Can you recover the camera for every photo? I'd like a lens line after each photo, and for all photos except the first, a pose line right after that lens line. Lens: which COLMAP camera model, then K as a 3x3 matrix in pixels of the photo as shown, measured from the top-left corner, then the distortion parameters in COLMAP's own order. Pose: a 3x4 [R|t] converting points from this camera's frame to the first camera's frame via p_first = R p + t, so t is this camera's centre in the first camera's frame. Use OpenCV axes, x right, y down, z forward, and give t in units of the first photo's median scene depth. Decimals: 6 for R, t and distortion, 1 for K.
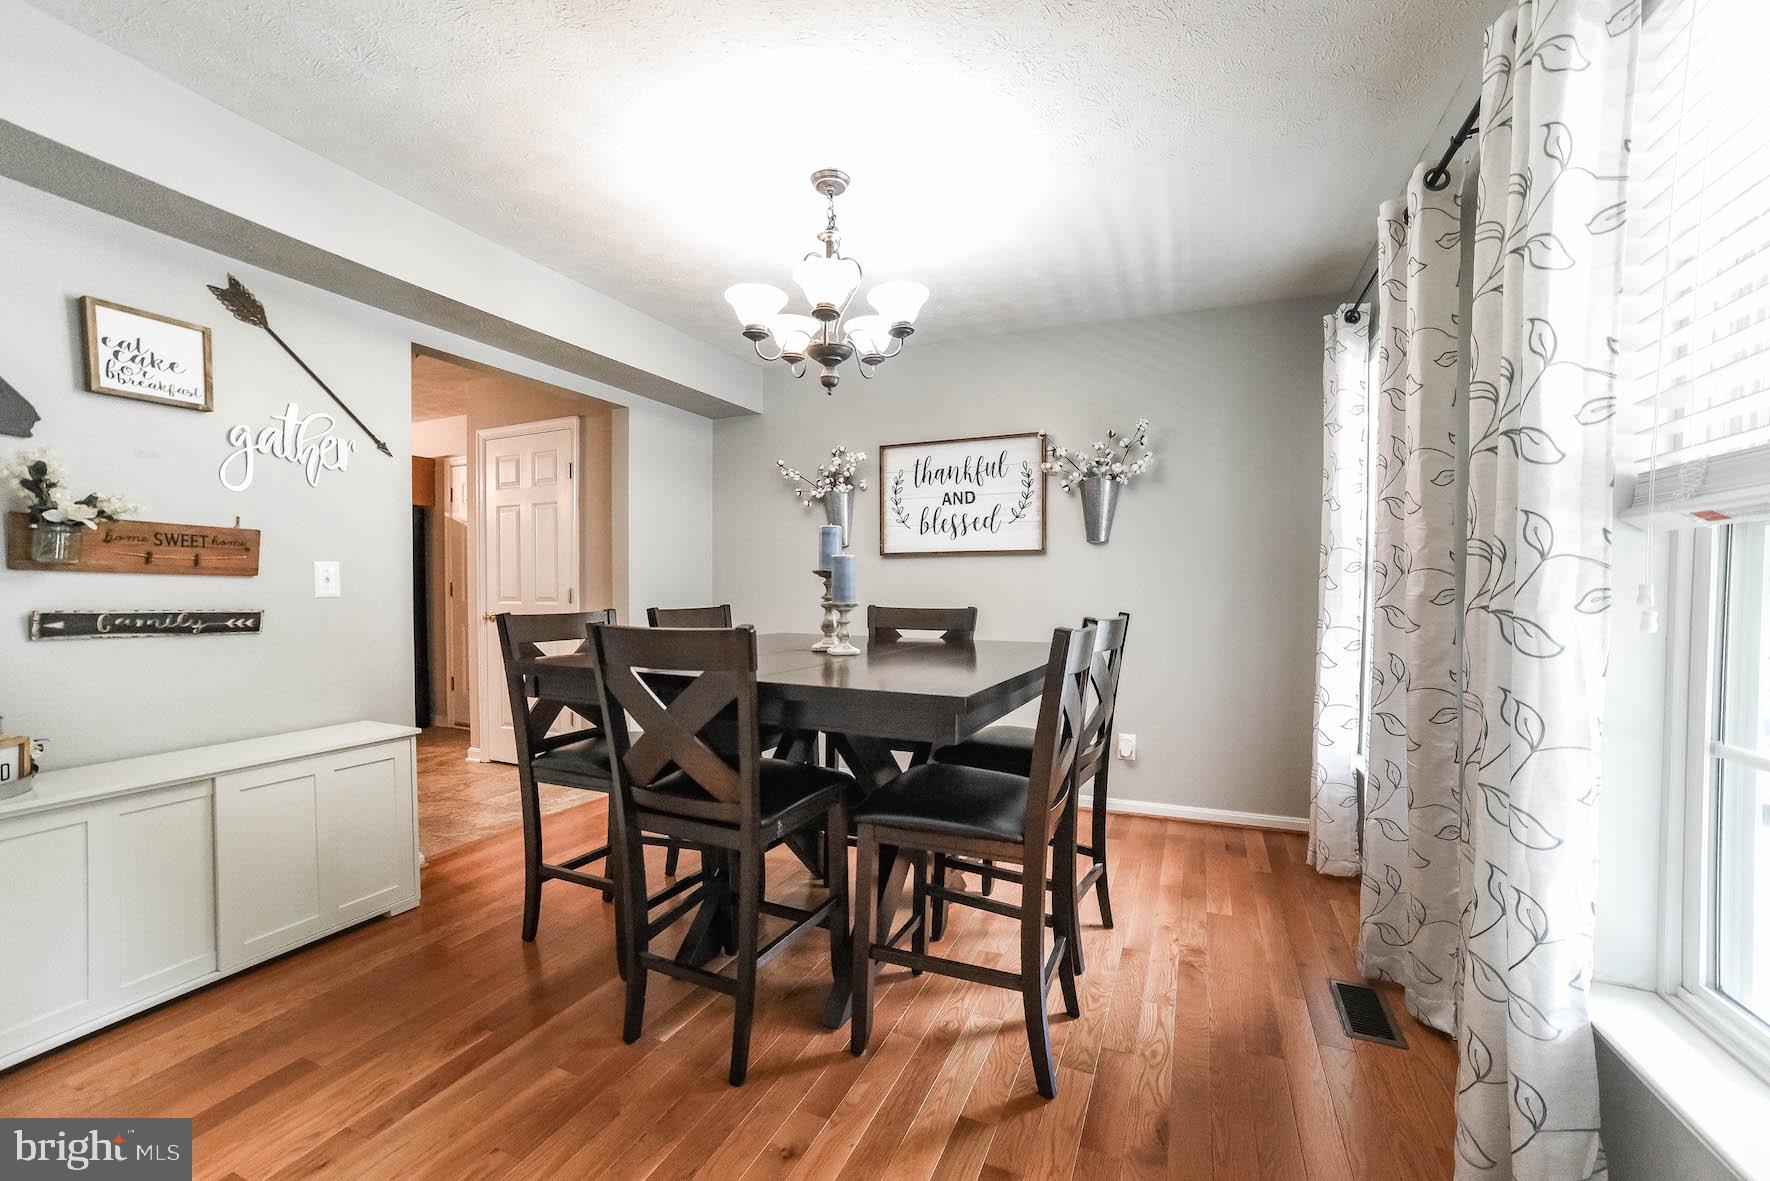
lens RADIAL K [[707.3, 0, 888.3], [0, 707.3, 604.8], [0, 0, 1]] dist [-0.090959, 0.036284]
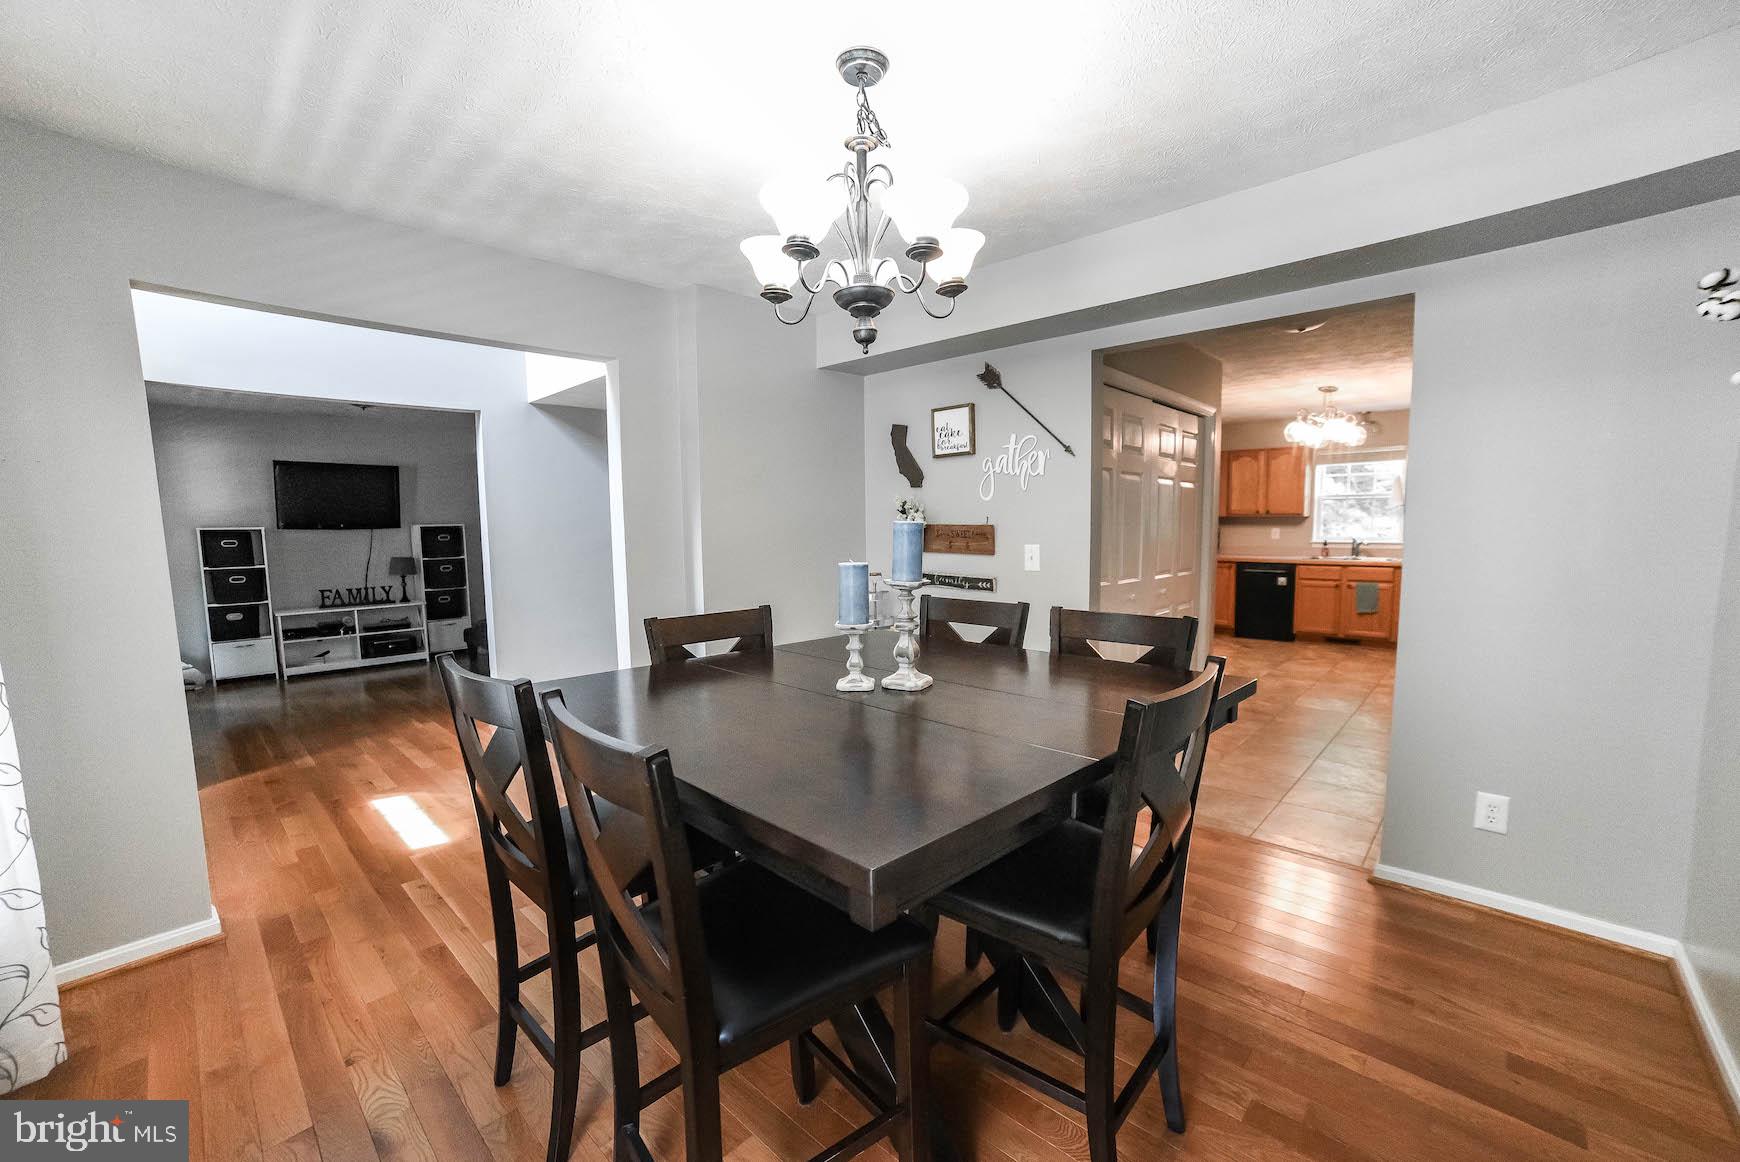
lens RADIAL K [[695.3, 0, 873.3], [0, 695.3, 595.1], [0, 0, 1]] dist [-0.090959, 0.036284]
pose [[-0.323615, 0.096601, -0.941245, 0.667025], [-0.009205, 0.994406, 0.105222, -0.120105], [0.946144, 0.042716, -0.320915, 1.294278]]
